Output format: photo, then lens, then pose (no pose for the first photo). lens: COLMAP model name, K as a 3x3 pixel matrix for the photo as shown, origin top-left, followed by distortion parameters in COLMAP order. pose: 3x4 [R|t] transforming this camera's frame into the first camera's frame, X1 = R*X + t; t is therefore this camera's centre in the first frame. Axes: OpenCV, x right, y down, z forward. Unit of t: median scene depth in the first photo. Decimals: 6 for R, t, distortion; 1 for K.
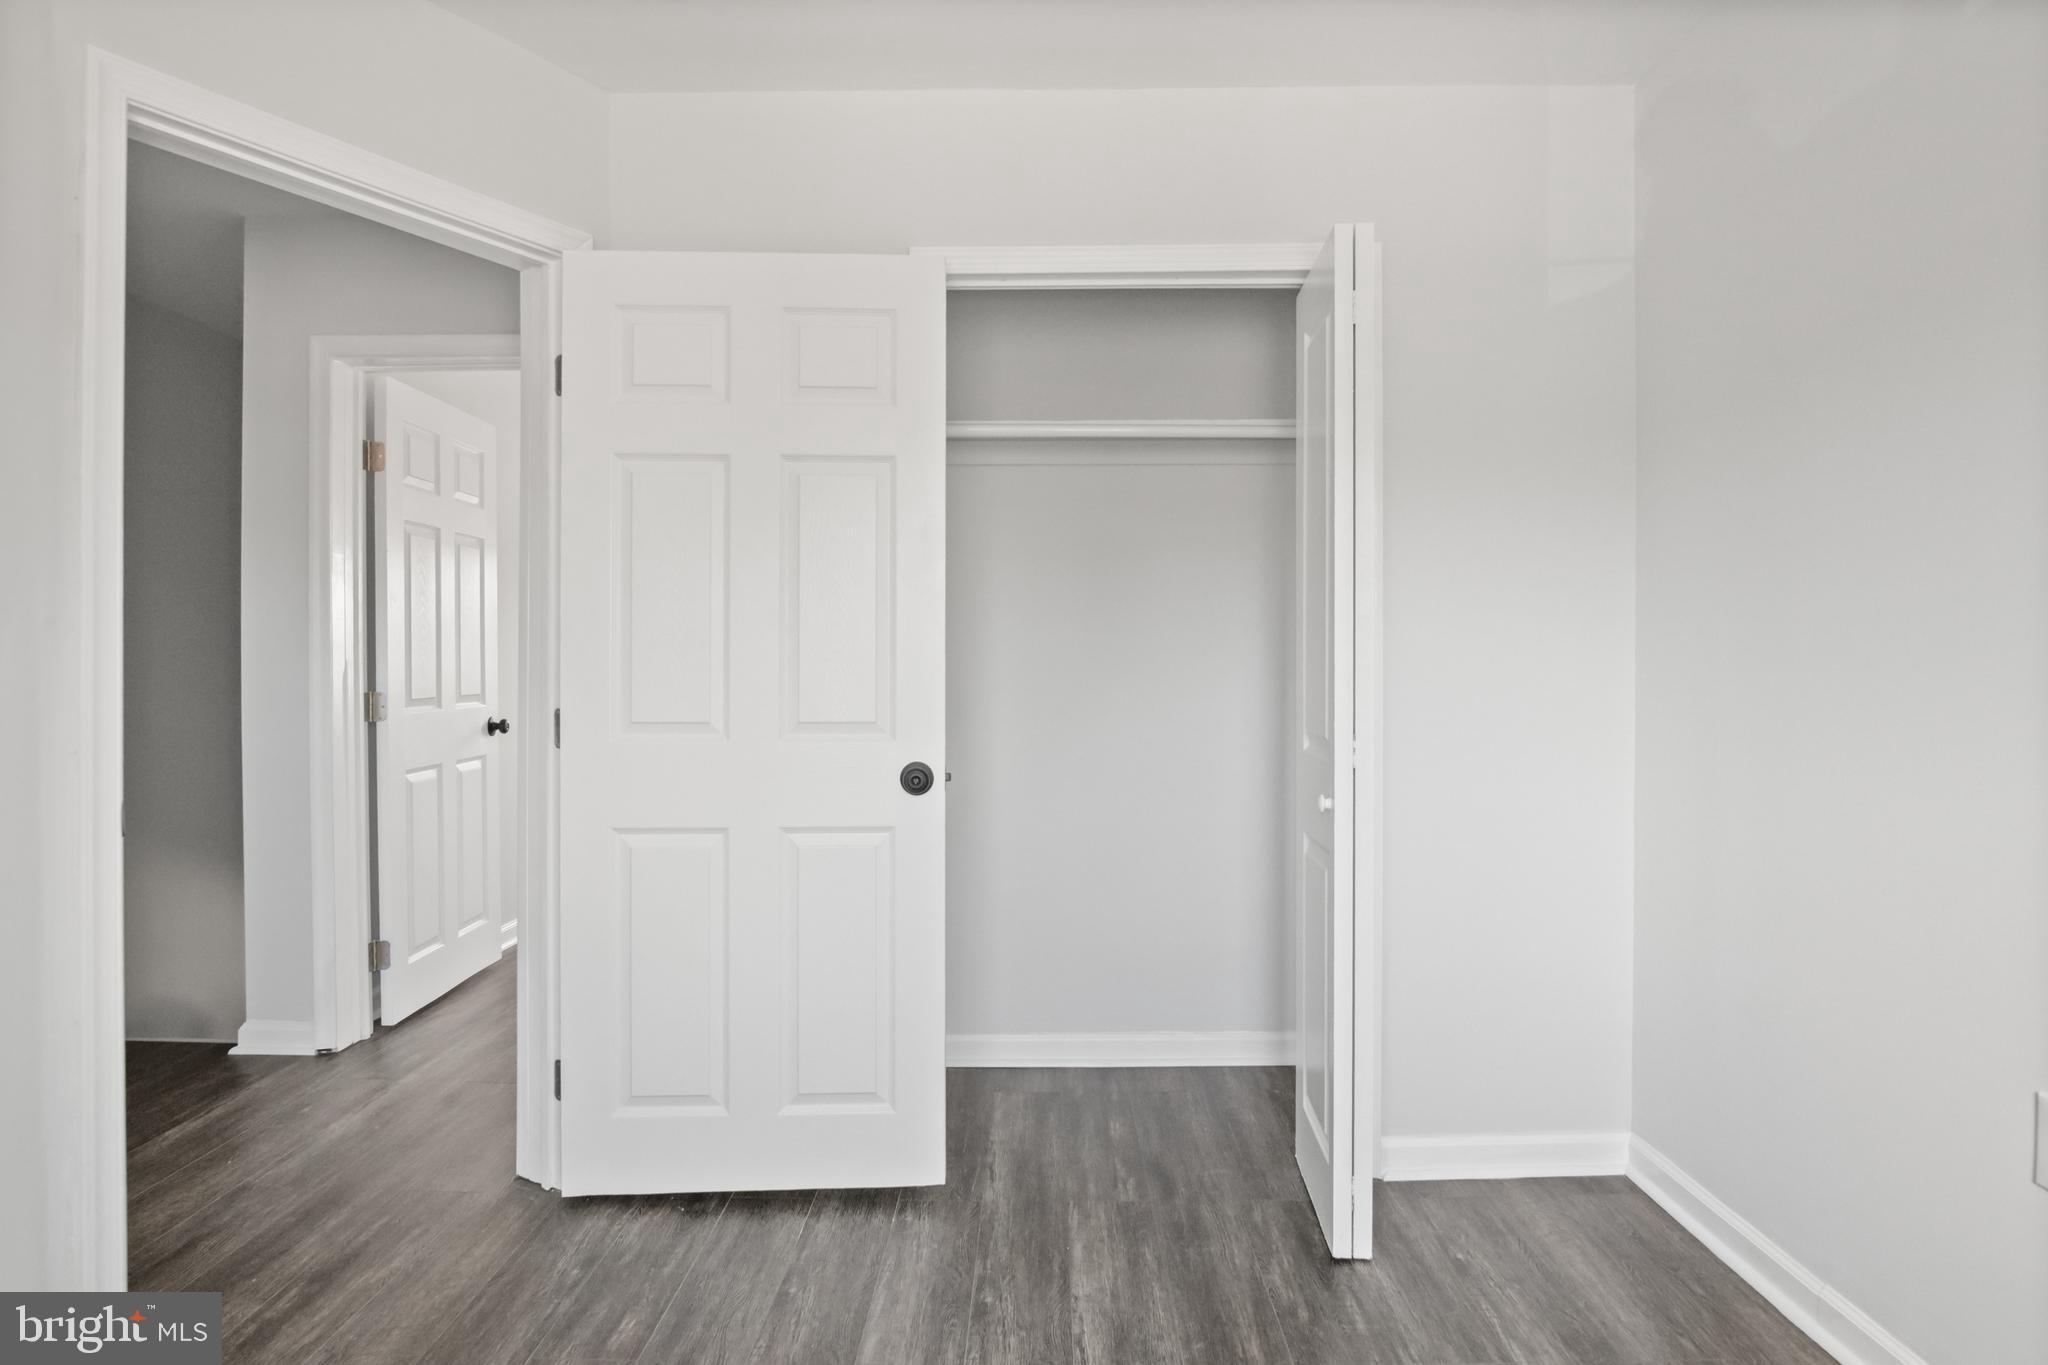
lens RADIAL K [[1171.4, 0, 1026.8], [0, 1171.4, 661.6], [0, 0, 1]] dist [-0.023494, 0.006387]
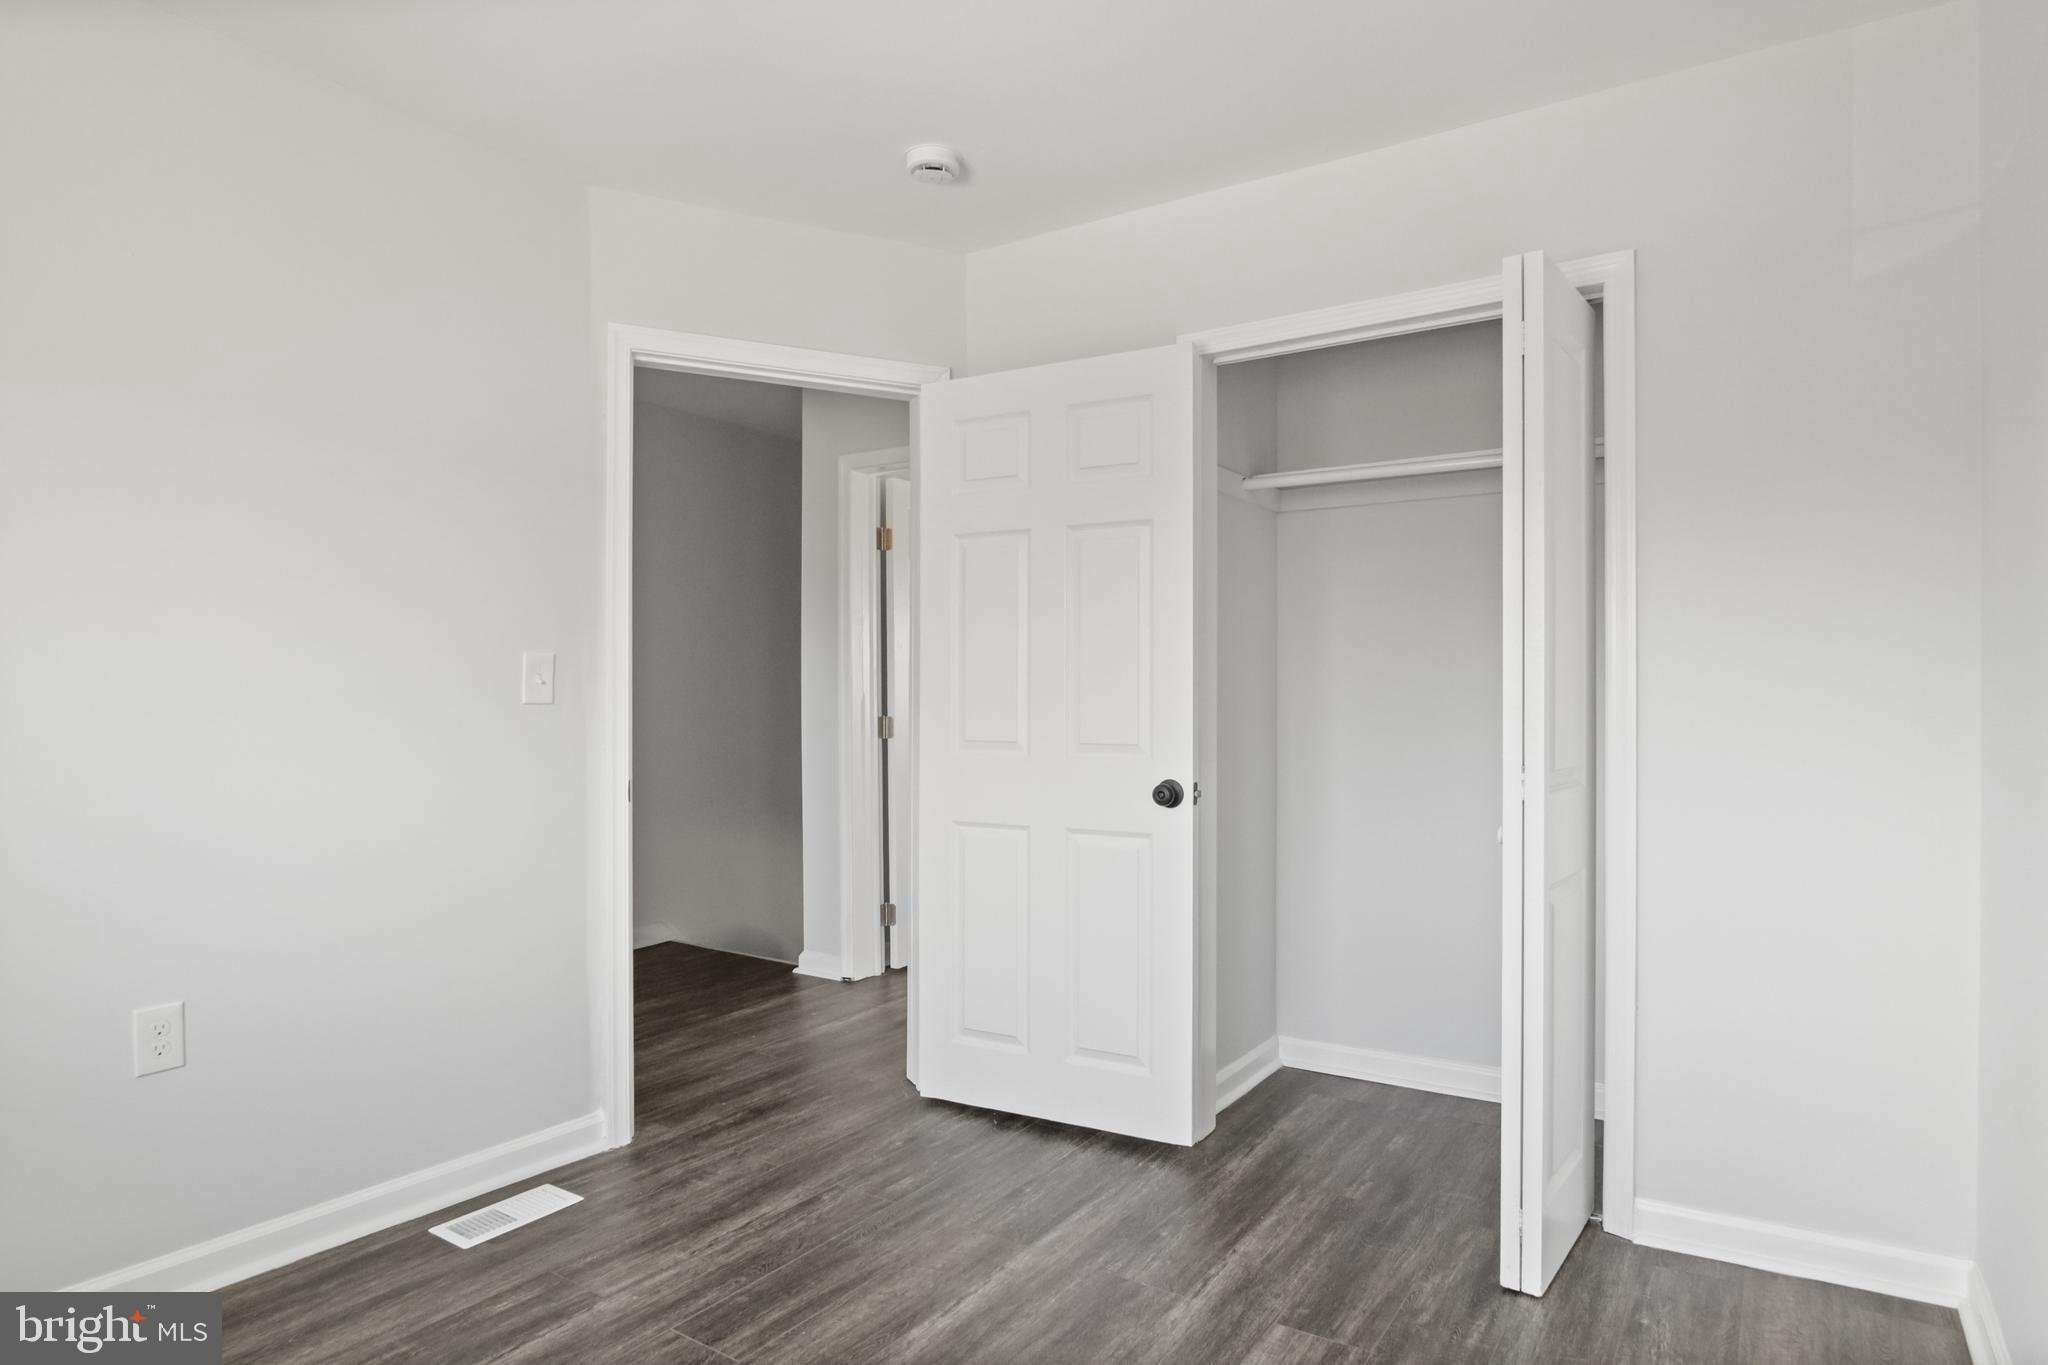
lens RADIAL K [[1171.4, 0, 1018.9], [0, 1171.4, 693.5], [0, 0, 1]] dist [-0.023494, 0.006387]
pose [[0.841069, -0.000799, -0.540927, 0.413034], [0.001555, 0.999998, 0.000940, -0.001422], [0.540925, -0.001632, 0.841069, -0.062975]]
